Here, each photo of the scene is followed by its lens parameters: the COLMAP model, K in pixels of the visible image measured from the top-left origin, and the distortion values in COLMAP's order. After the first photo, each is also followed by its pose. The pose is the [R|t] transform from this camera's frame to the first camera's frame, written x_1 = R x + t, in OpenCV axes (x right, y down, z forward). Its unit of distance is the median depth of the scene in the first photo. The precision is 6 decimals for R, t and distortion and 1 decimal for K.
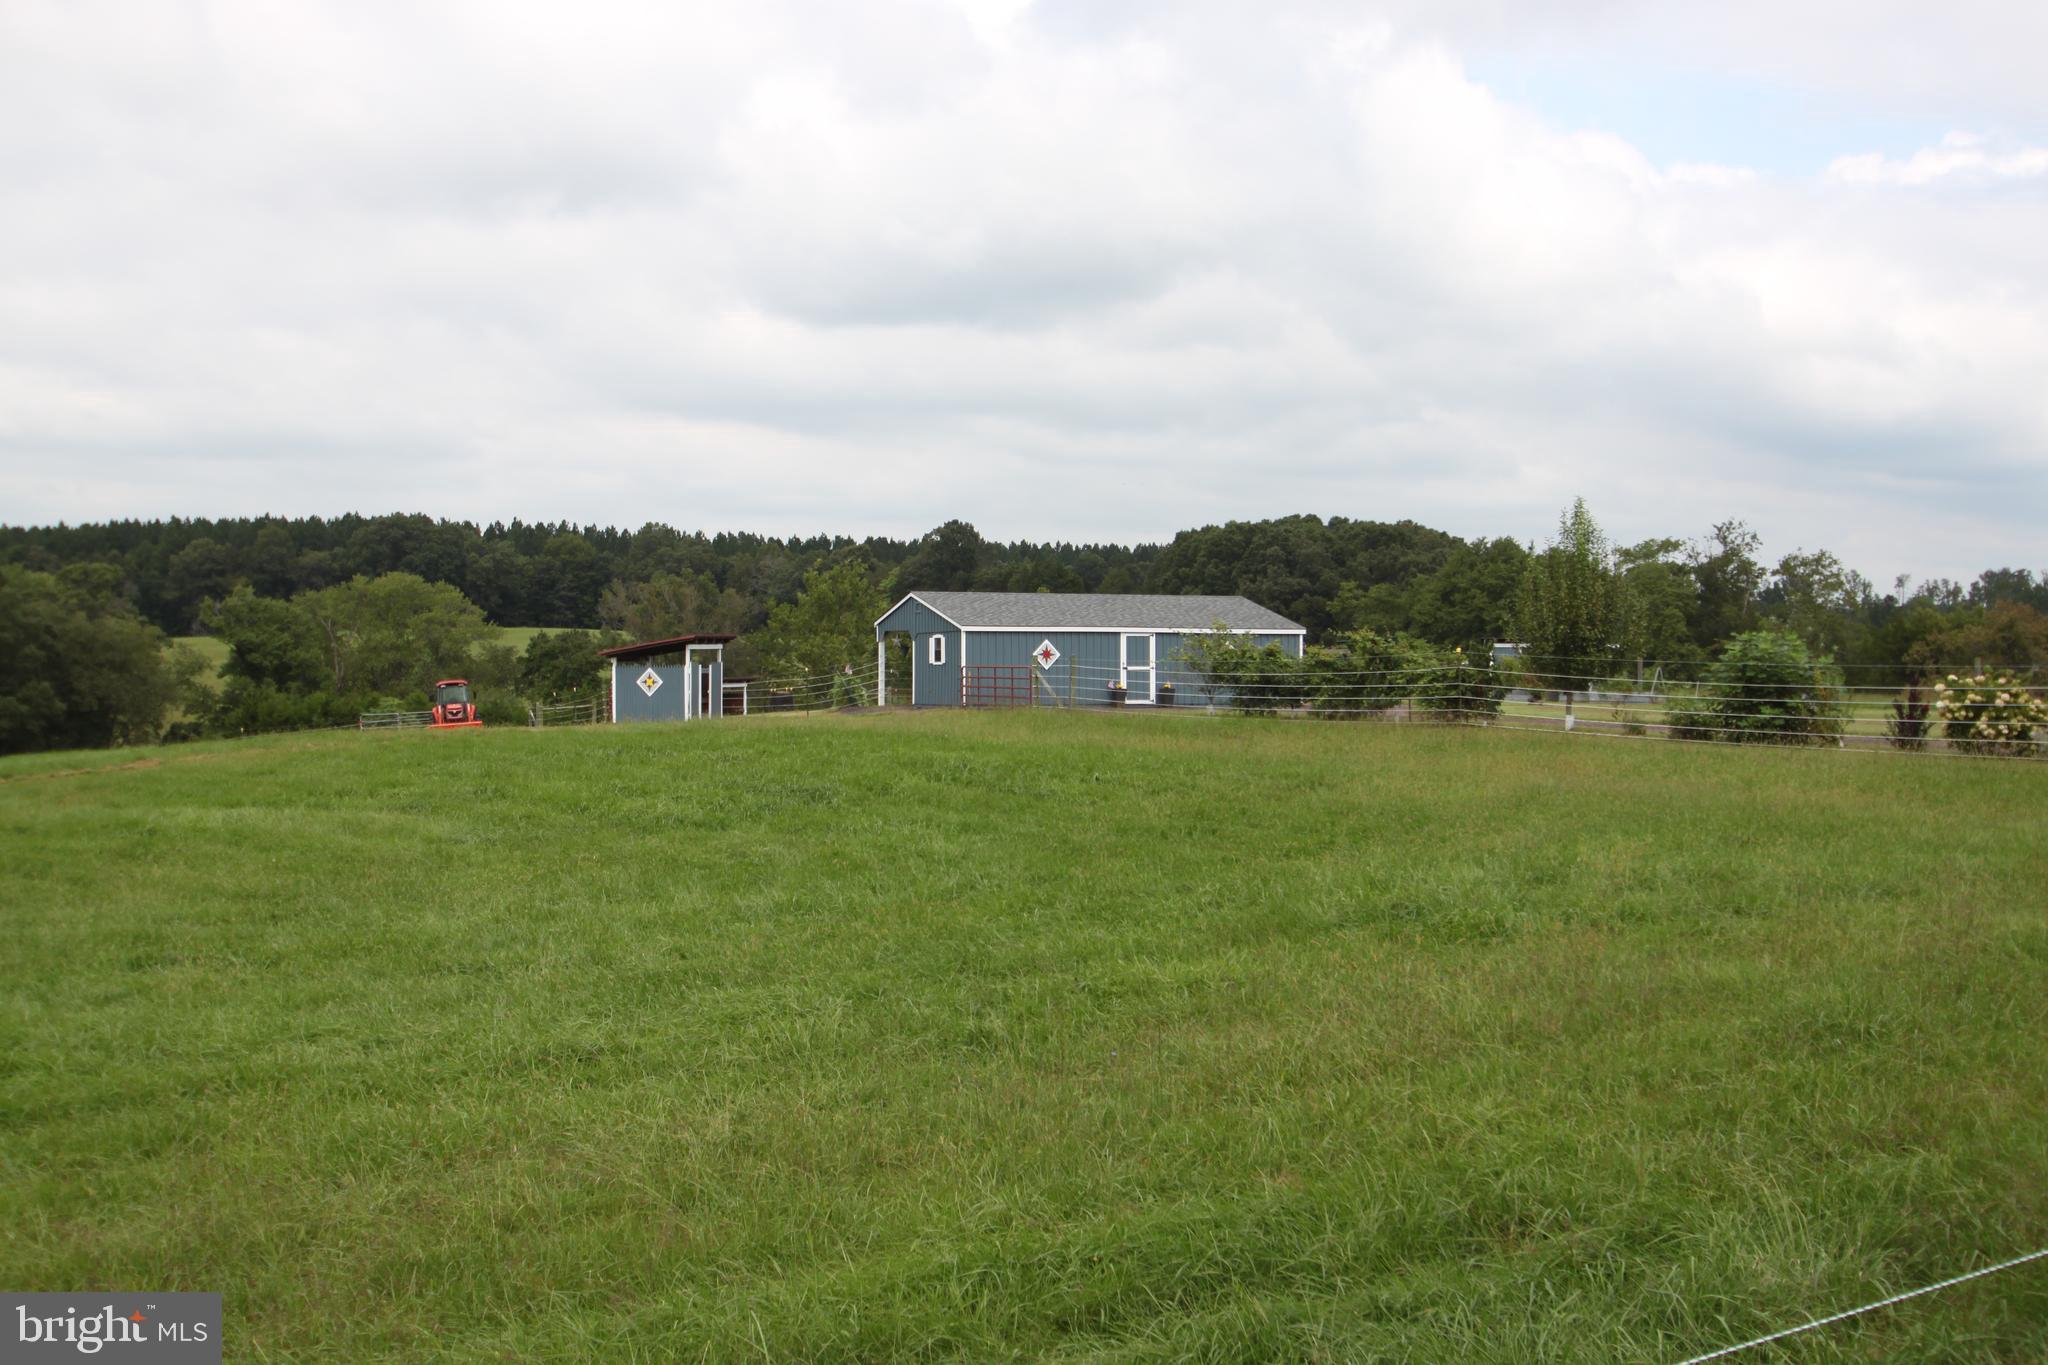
lens RADIAL K [[2135.8, 0, 1007.3], [0, 2135.8, 640.0], [0, 0, 1]] dist [-0.067256, 0.000000]
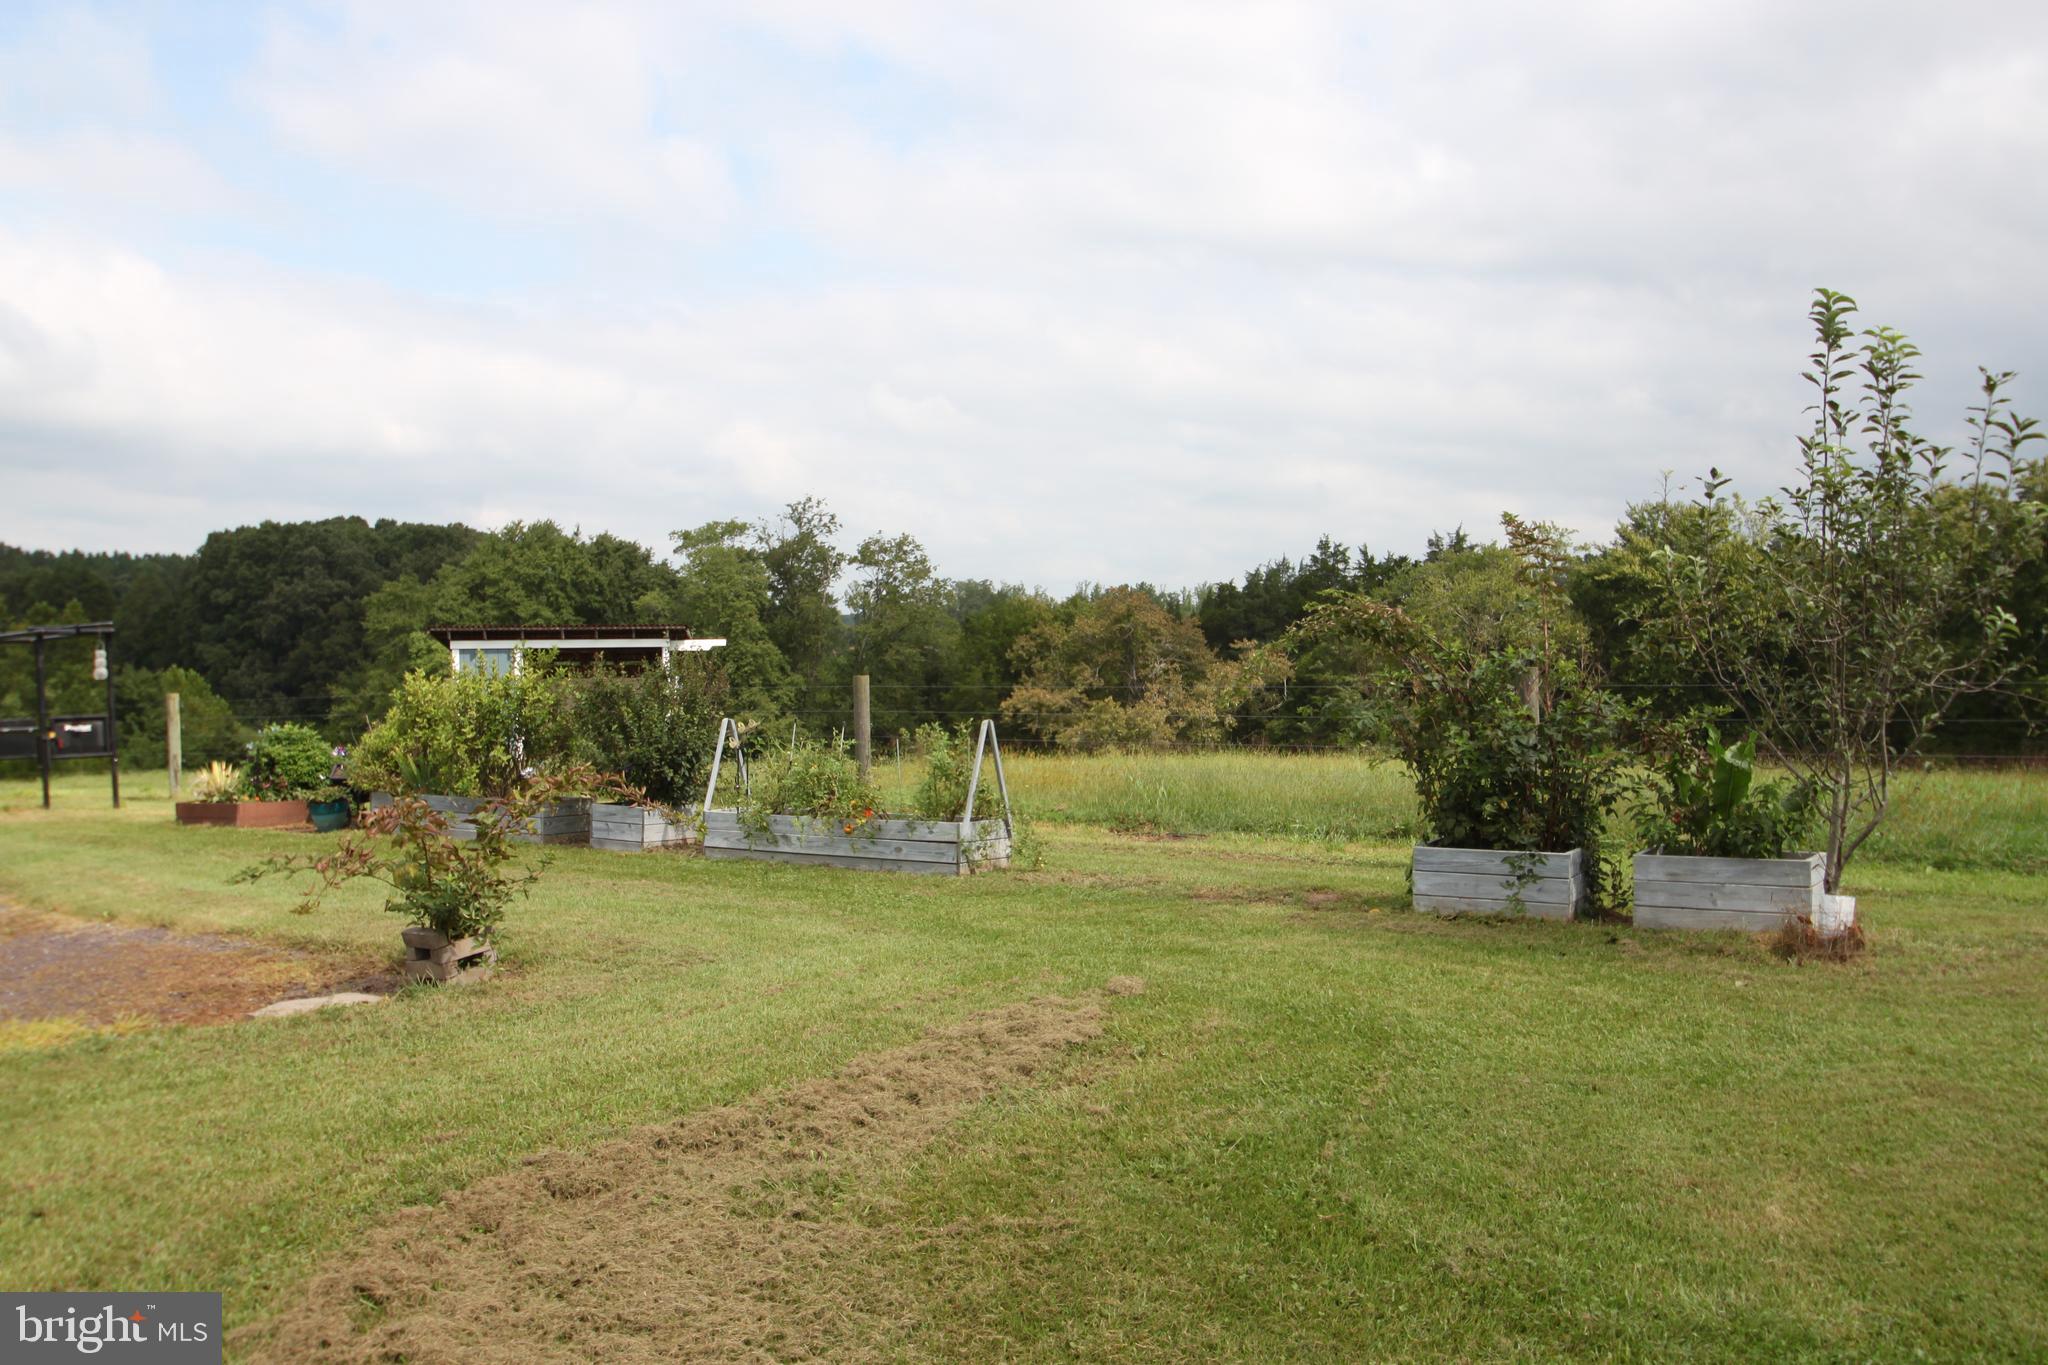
lens RADIAL K [[1709.2, 0, 1018.7], [0, 1709.2, 688.3], [0, 0, 1]] dist [-0.057362, -0.005087]
pose [[0.882590, -0.024568, 0.469501, 0.086654], [0.012025, 0.999487, 0.029696, 0.001296], [-0.469990, -0.020563, 0.882432, 0.332547]]
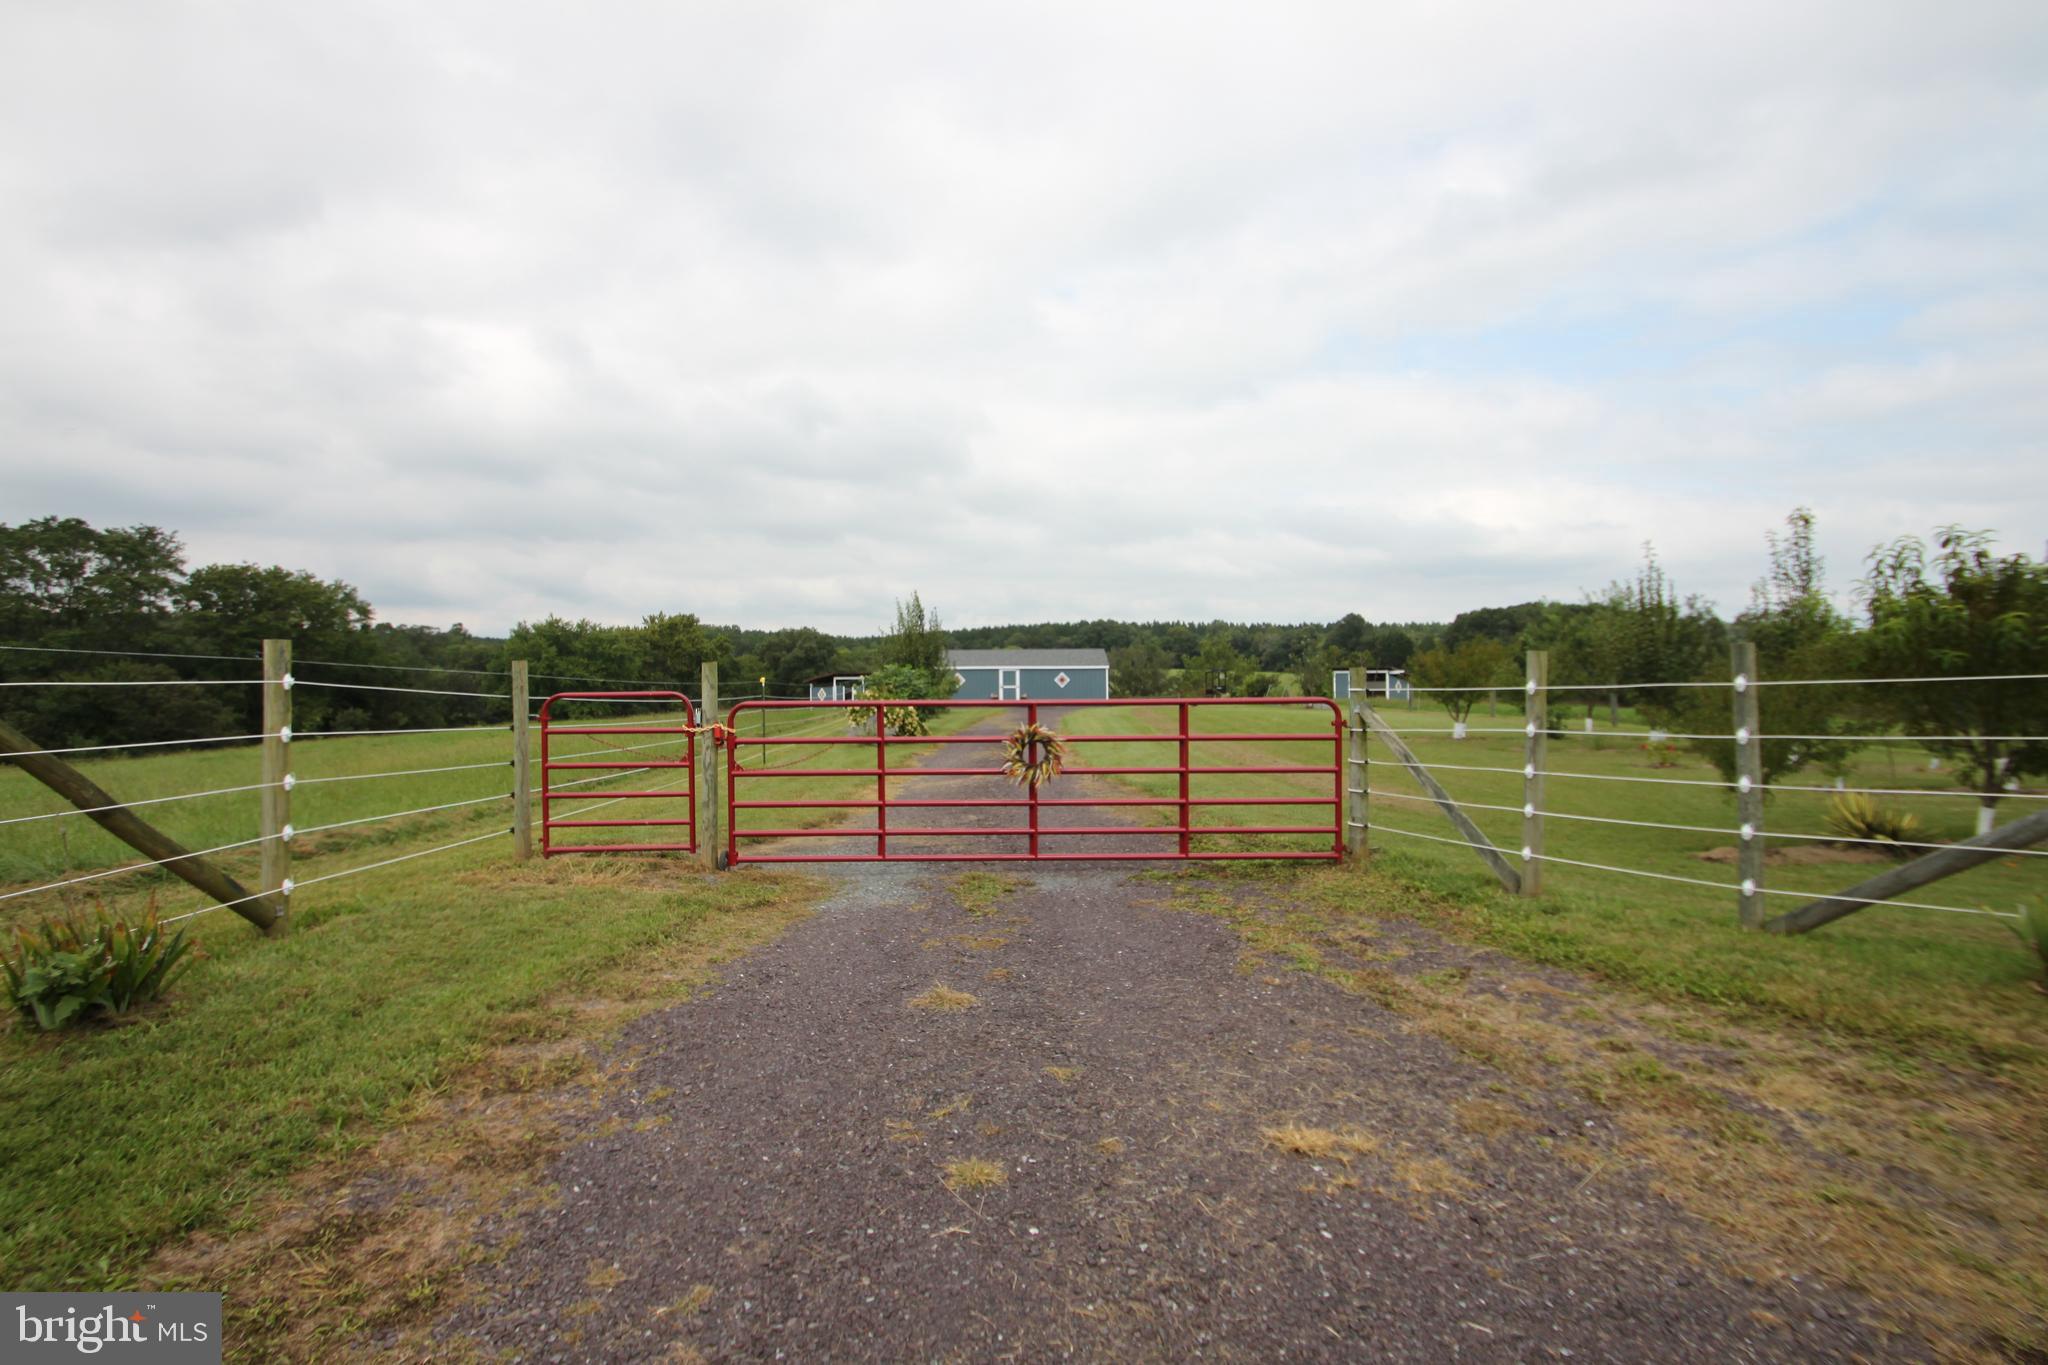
lens RADIAL K [[941.4, 0, 997.1], [0, 941.4, 671.5], [0, 0, 1]] dist [0.008947, -0.015659]
pose [[0.894799, -0.014004, -0.446249, 0.174136], [0.012883, 0.999902, -0.005546, 0.001416], [0.446283, -0.000786, 0.894892, 0.091203]]
